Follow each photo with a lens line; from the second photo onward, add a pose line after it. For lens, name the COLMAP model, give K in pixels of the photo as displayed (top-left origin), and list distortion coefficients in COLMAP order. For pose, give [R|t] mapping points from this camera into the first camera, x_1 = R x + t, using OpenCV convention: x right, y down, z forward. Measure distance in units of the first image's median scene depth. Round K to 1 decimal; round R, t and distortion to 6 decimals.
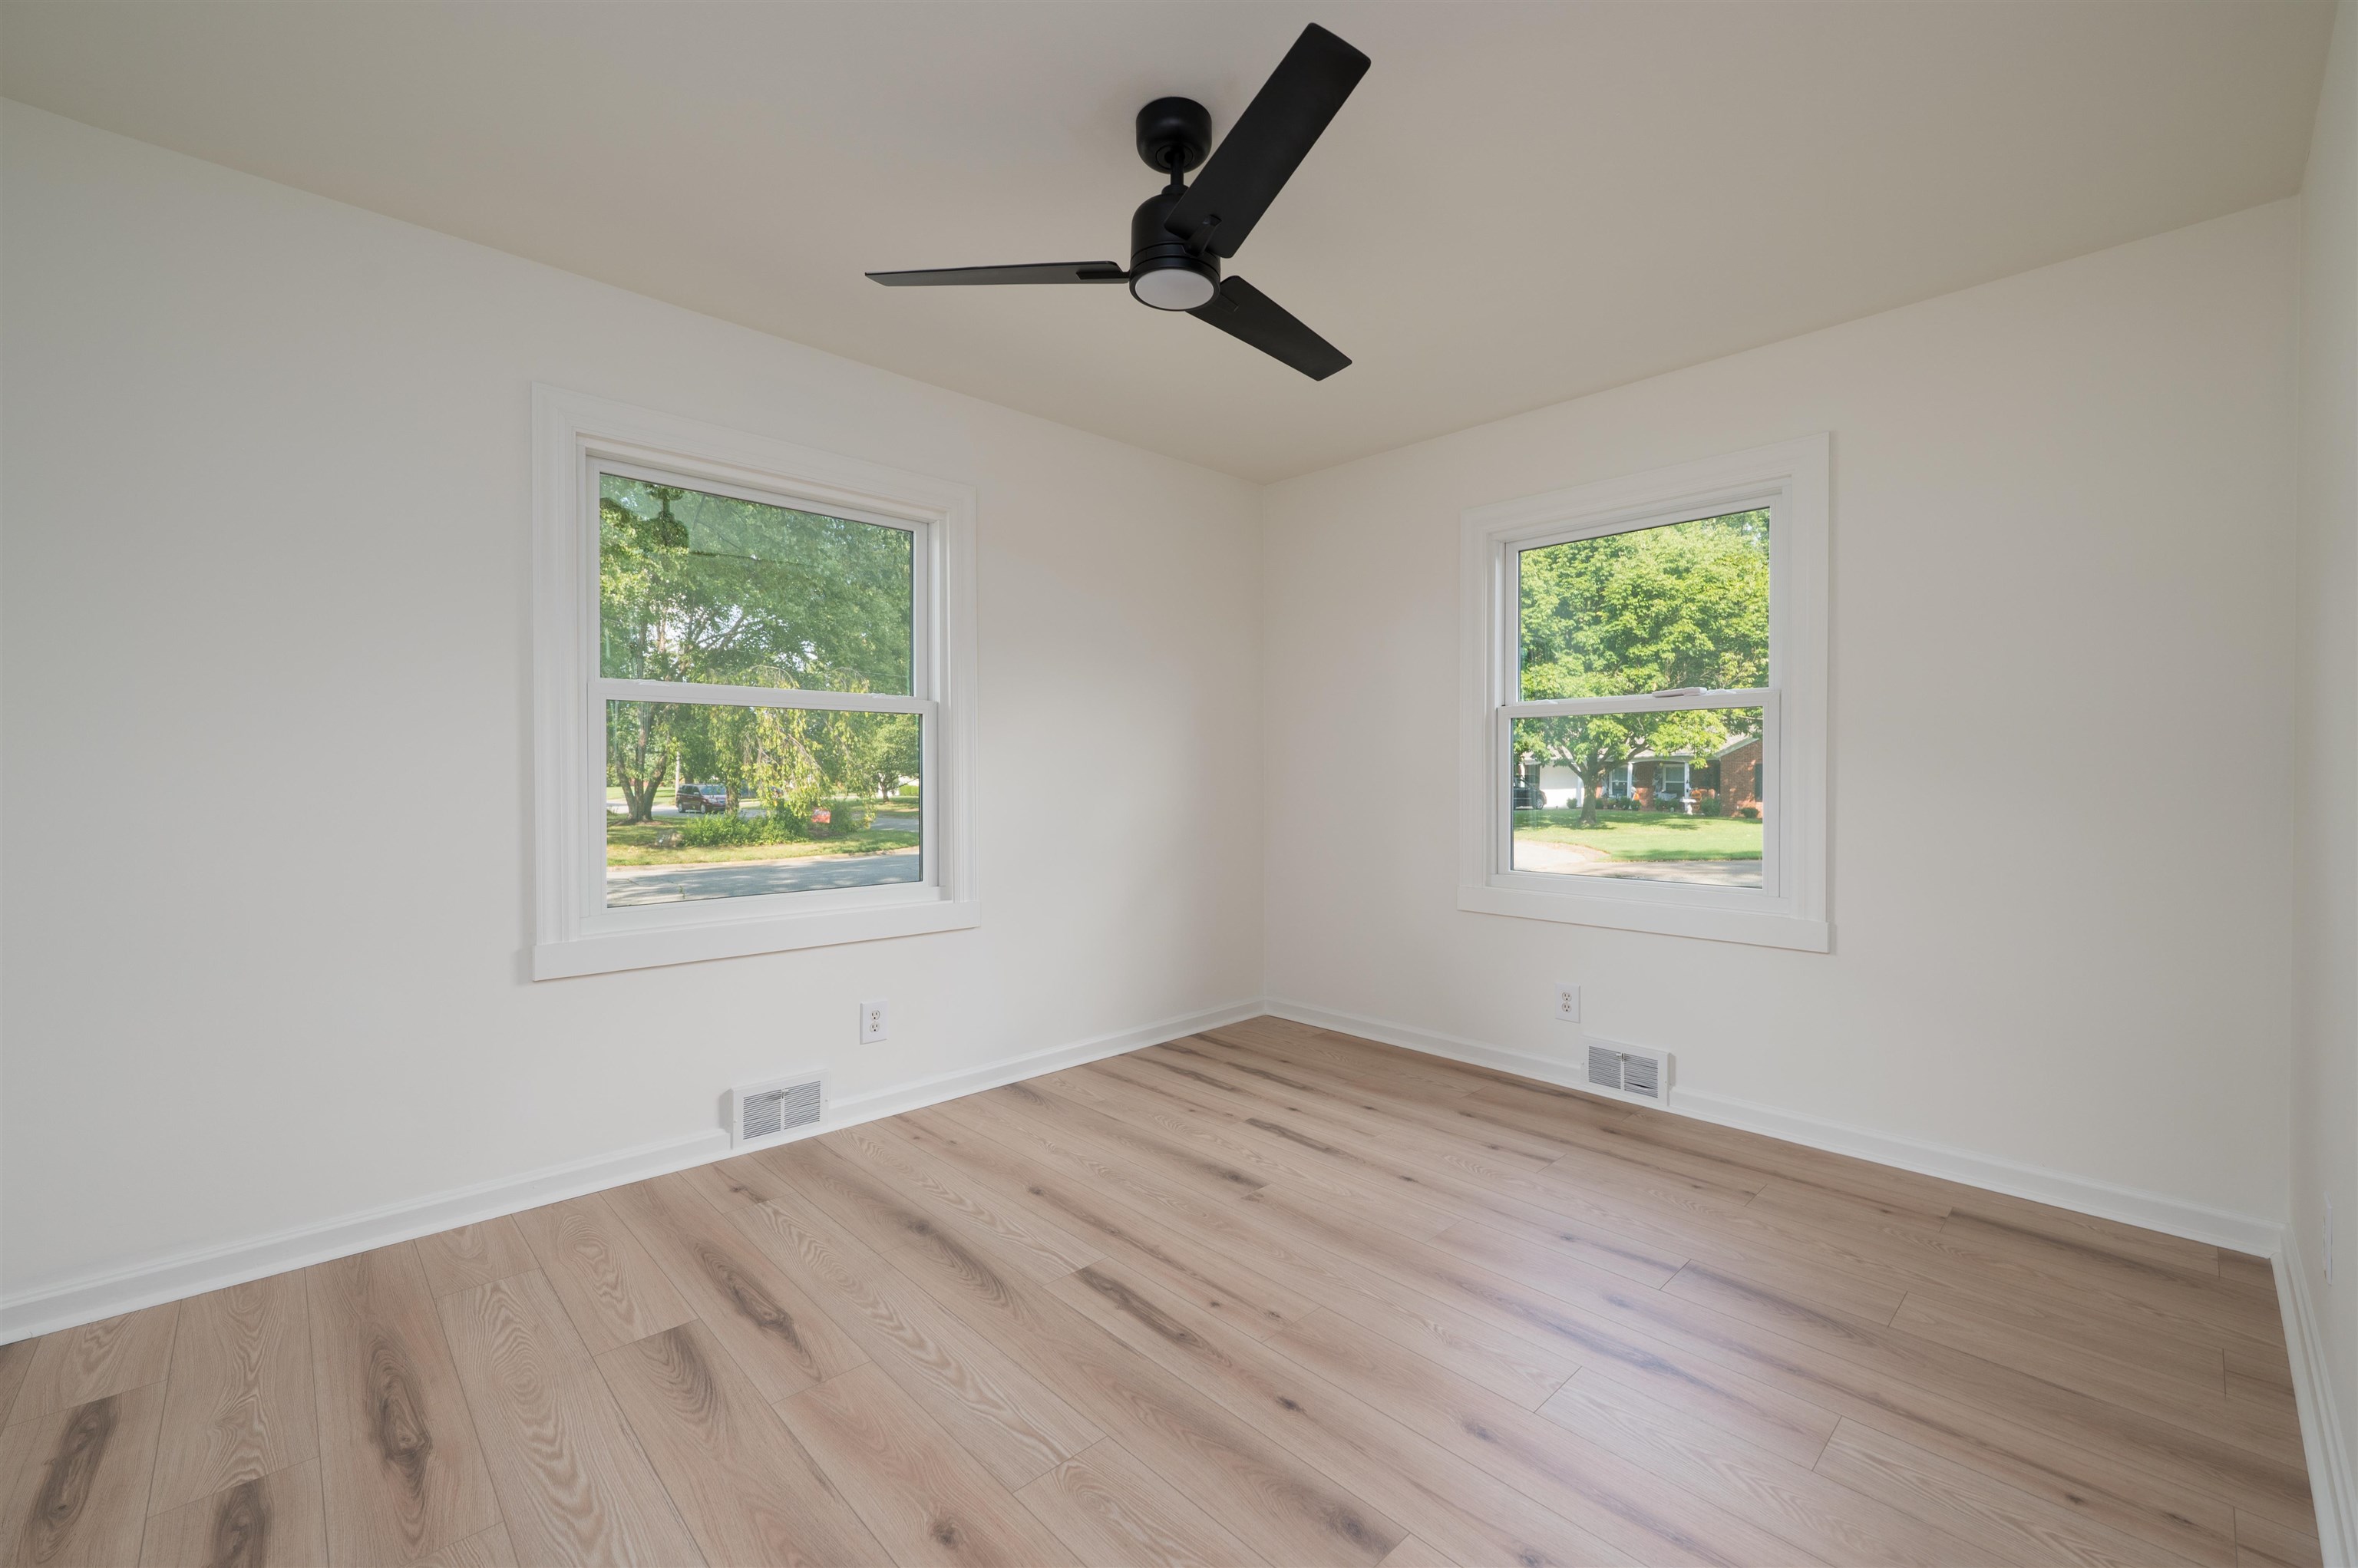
lens RADIAL K [[922.5, 0, 1194.1], [0, 922.5, 781.1], [0, 0, 1]] dist [0.001017, -0.000096]
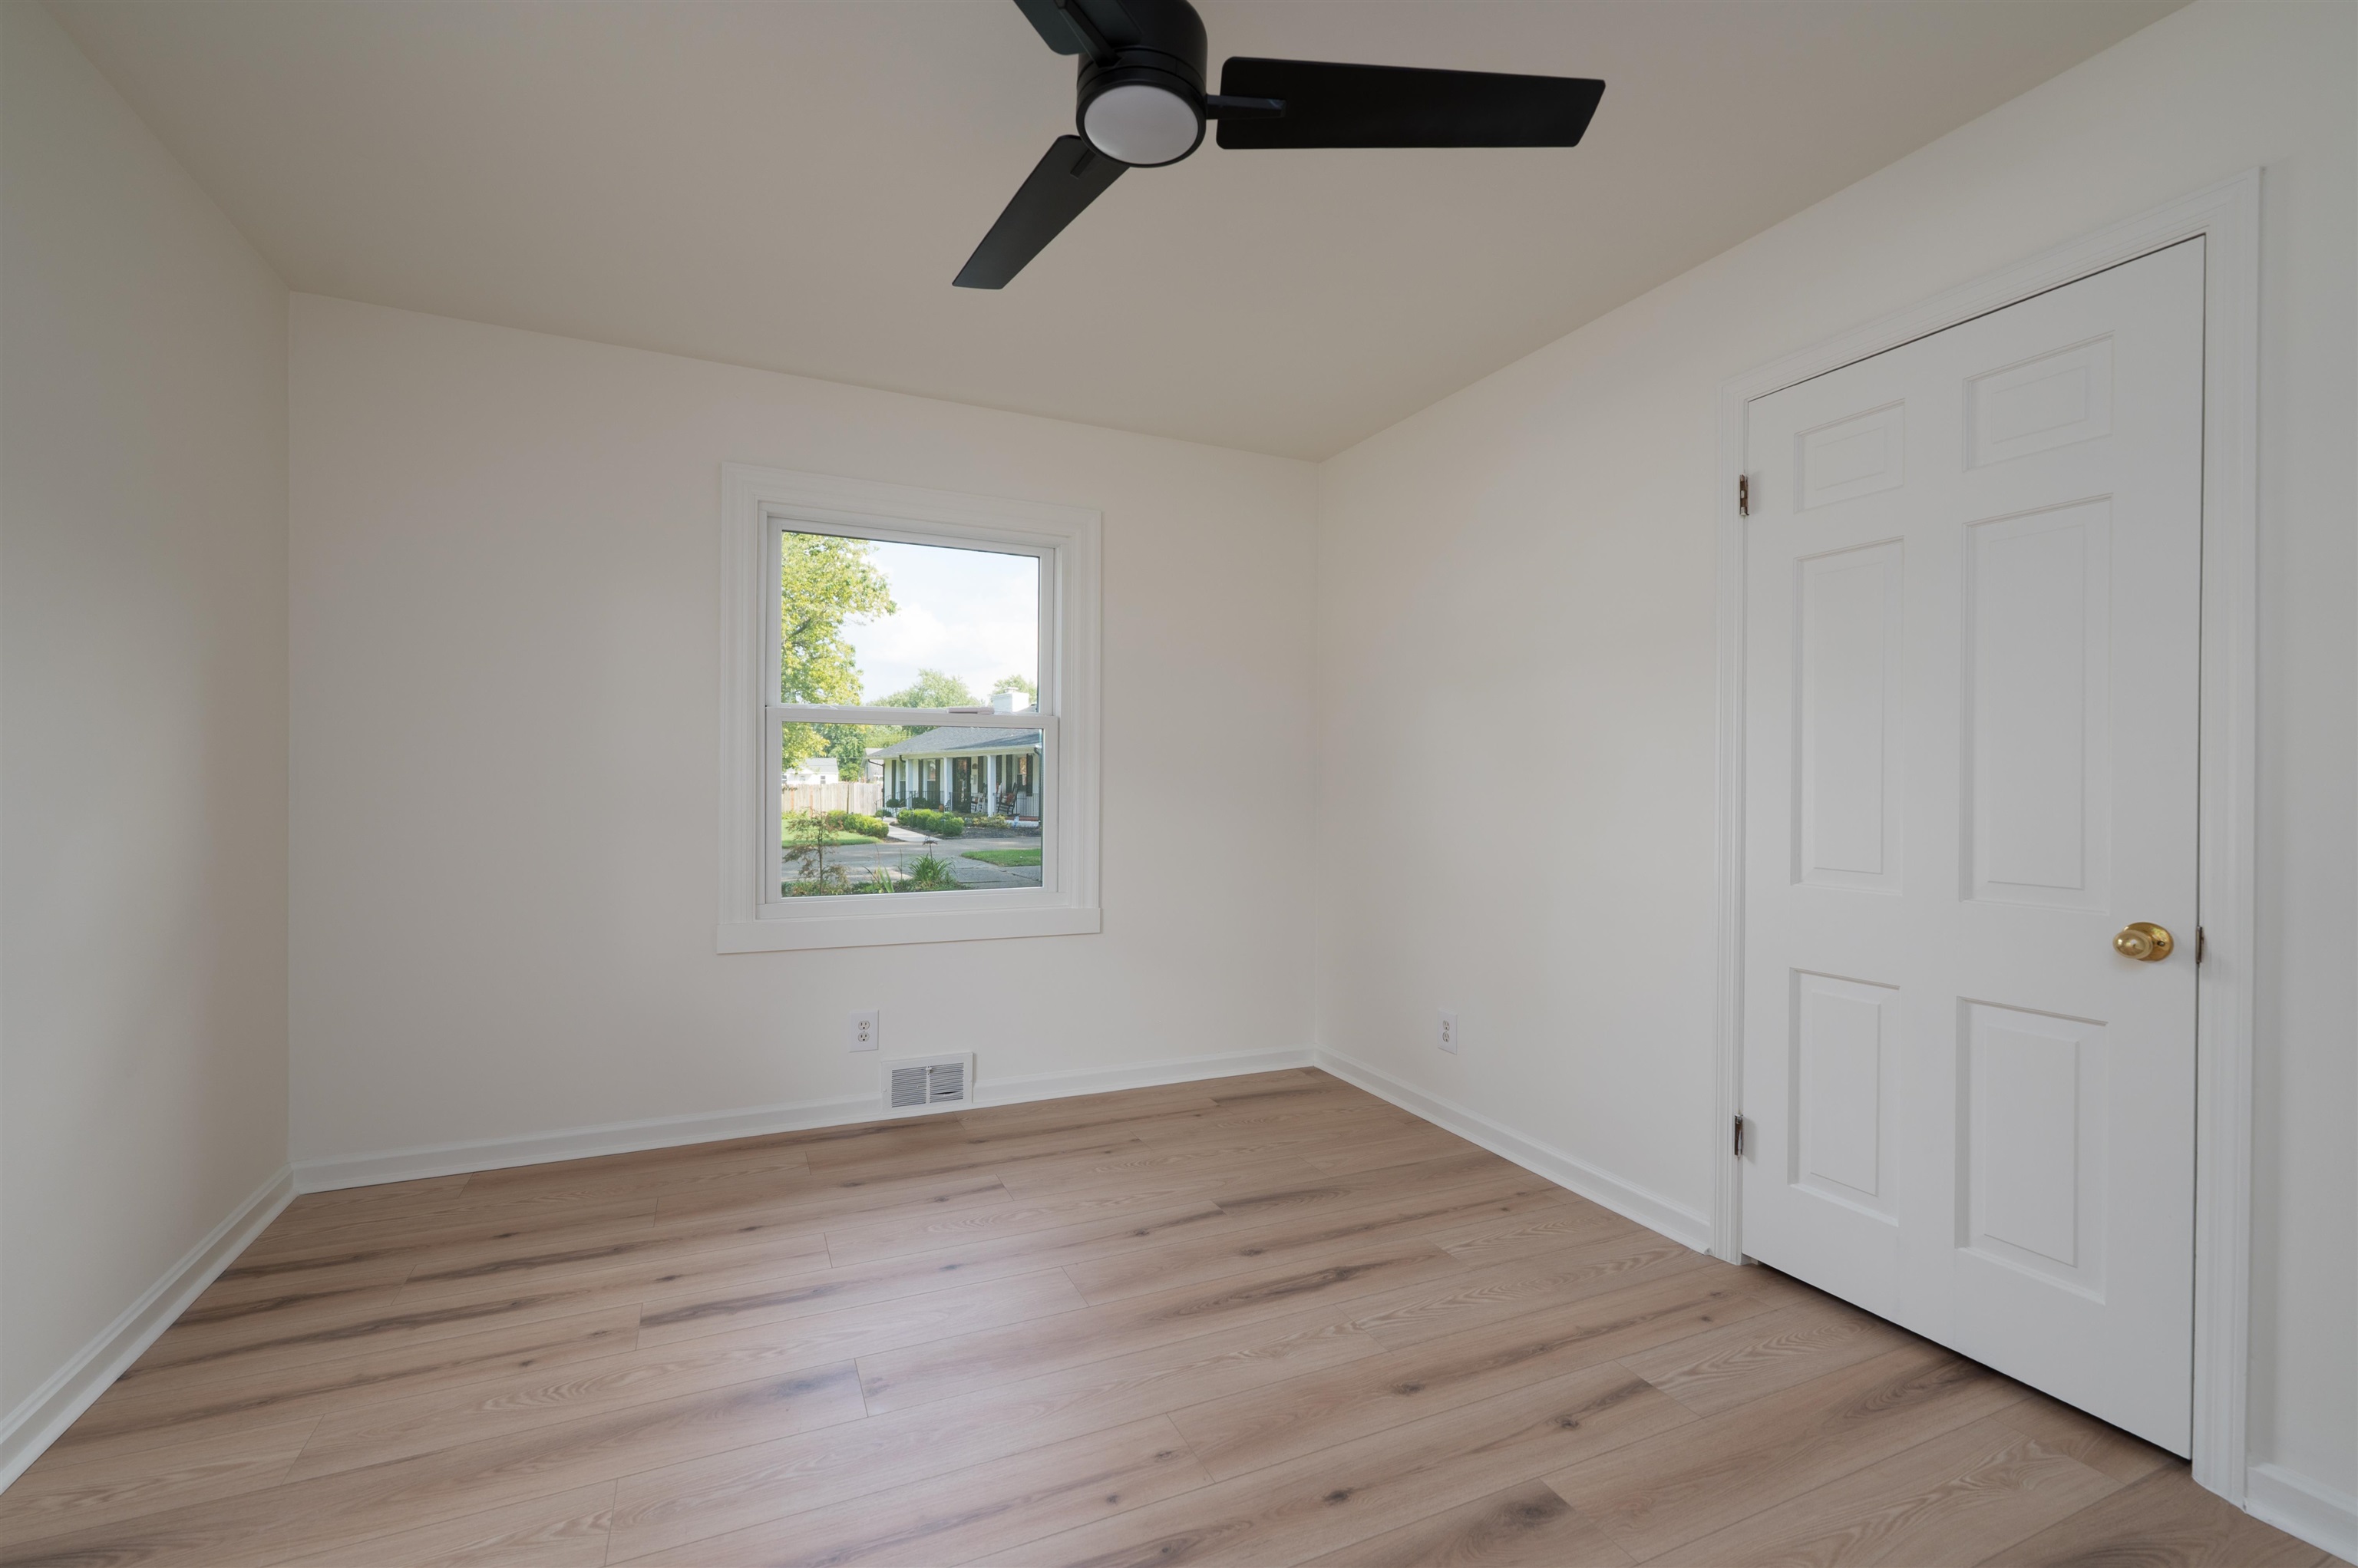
lens RADIAL K [[922.5, 0, 1194.1], [0, 922.5, 781.1], [0, 0, 1]] dist [0.001017, -0.000096]
pose [[0.374960, 0.011154, 0.926974, -0.463948], [0.000278, 0.999926, -0.012144, -0.001187], [-0.927041, 0.004812, 0.374930, 0.471231]]
